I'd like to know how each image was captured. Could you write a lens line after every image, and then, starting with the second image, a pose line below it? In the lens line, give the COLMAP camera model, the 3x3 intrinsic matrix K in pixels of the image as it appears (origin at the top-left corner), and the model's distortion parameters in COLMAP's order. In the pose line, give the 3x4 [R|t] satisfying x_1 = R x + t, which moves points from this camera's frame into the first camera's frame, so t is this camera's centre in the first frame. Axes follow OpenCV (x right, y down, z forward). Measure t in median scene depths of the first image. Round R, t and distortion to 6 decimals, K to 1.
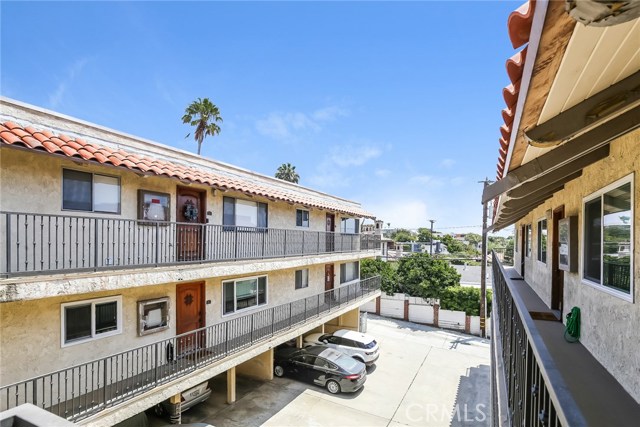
lens RADIAL K [[375.2, 0, 307.4], [0, 375.2, 239.2], [0, 0, 1]] dist [0.009346, 0.000884]
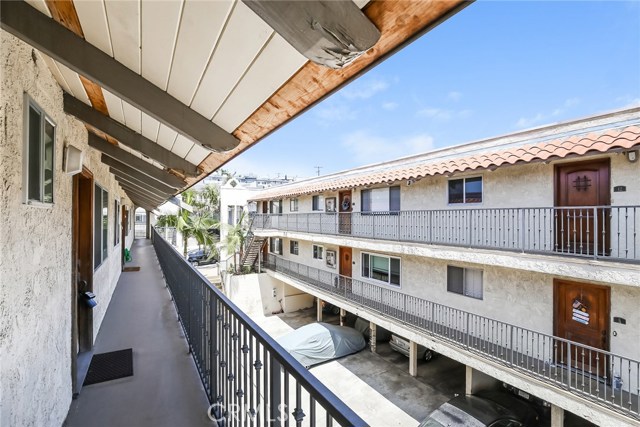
lens RADIAL K [[218.9, 0, 320.9], [0, 218.9, 220.2], [0, 0, 1]] dist [-0.002083, -0.000047]
pose [[-0.414492, -0.022869, -0.909765, 0.544813], [-0.024755, 0.999598, -0.013848, 0.009801], [0.909716, 0.016781, -0.414892, 1.129148]]
